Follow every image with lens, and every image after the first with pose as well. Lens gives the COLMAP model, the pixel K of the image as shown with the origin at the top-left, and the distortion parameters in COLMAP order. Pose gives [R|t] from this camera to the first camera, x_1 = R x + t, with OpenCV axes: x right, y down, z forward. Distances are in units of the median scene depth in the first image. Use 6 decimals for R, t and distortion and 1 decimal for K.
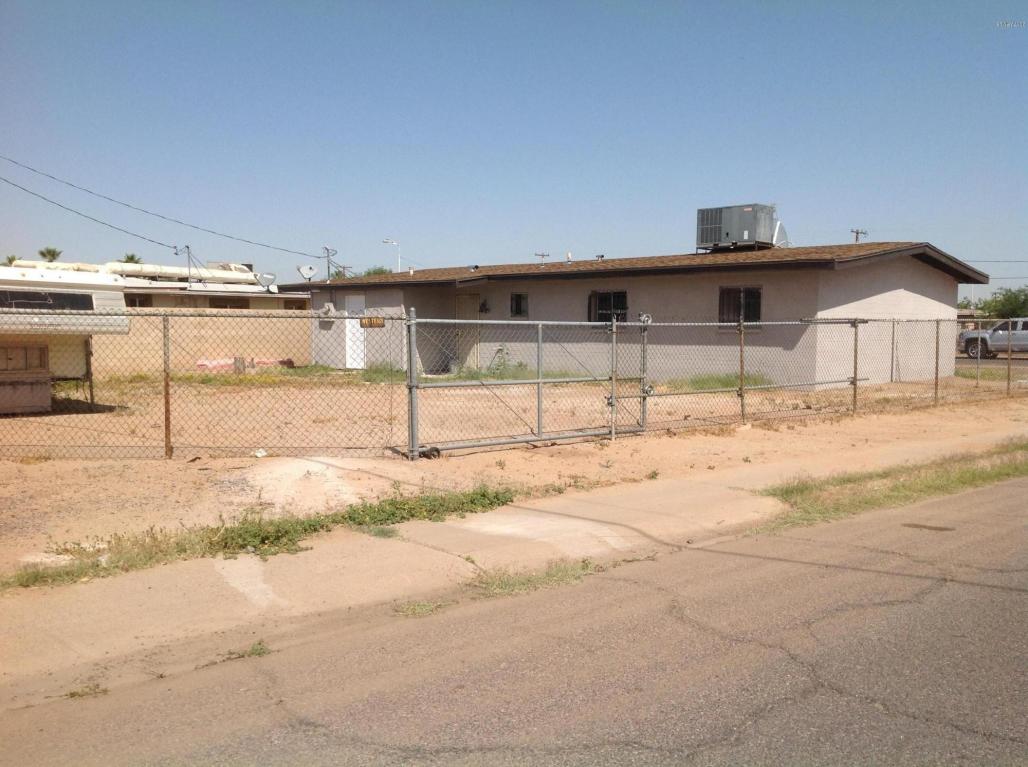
lens RADIAL K [[1055.2, 0, 567.4], [0, 1055.2, 387.2], [0, 0, 1]] dist [0.184363, -0.345637]
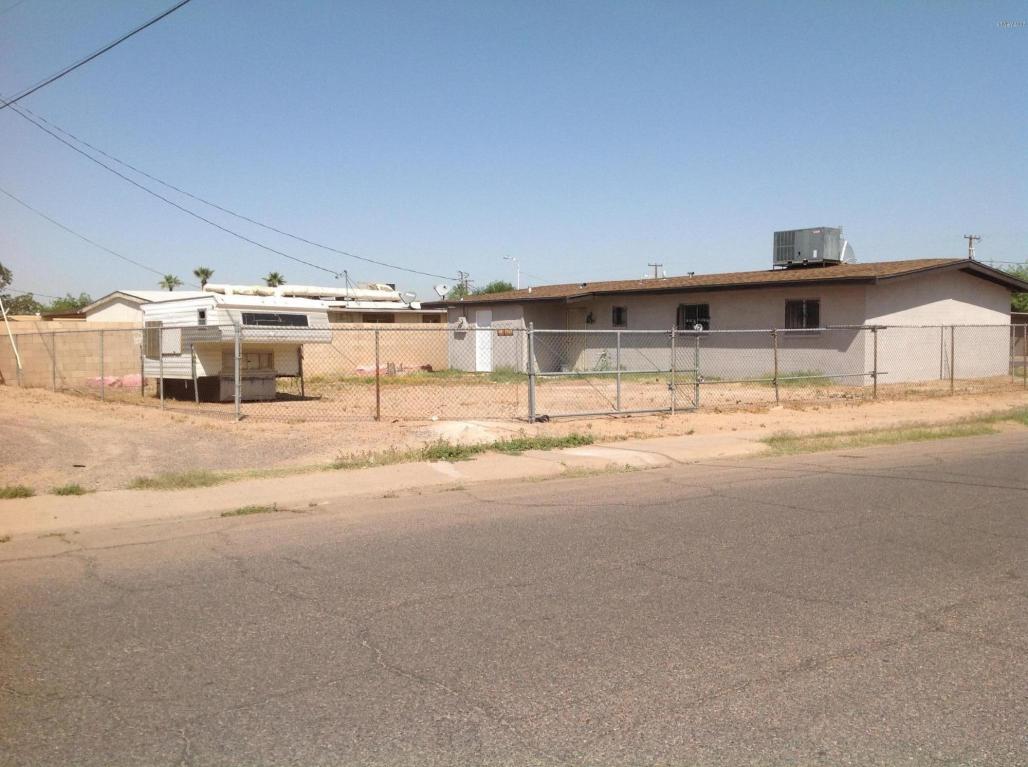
lens RADIAL K [[1055.2, 0, 567.4], [0, 1055.2, 387.2], [0, 0, 1]] dist [0.184363, -0.345637]
pose [[0.993896, -0.004693, -0.110221, 0.031313], [0.003754, 0.999955, -0.008720, 0.013513], [0.110257, 0.008253, 0.993869, -0.215822]]
